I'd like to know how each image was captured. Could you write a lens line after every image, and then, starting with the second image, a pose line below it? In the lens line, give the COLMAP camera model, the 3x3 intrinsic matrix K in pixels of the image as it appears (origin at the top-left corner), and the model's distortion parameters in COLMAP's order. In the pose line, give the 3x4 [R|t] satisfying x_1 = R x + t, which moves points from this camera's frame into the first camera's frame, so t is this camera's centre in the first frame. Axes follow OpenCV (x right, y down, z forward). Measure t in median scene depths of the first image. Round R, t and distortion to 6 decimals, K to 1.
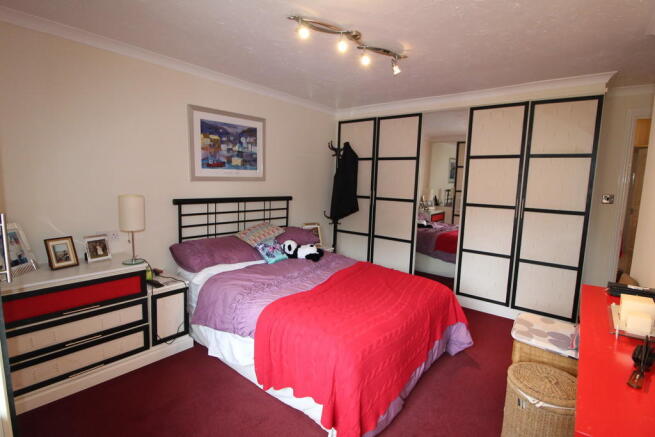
lens RADIAL K [[327.1, 0, 326.5], [0, 327.1, 219.9], [0, 0, 1]] dist [0.002575, -0.001759]
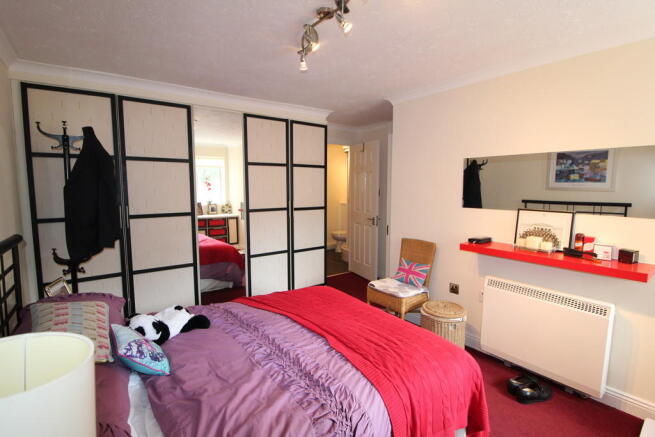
lens RADIAL K [[327.1, 0, 326.5], [0, 327.1, 215.8], [0, 0, 1]] dist [0.002575, -0.001759]
pose [[0.242290, -0.115289, 0.963330, -0.511631], [0.133687, 0.987411, 0.084547, -0.091247], [-0.960949, 0.108300, 0.254652, 0.568131]]
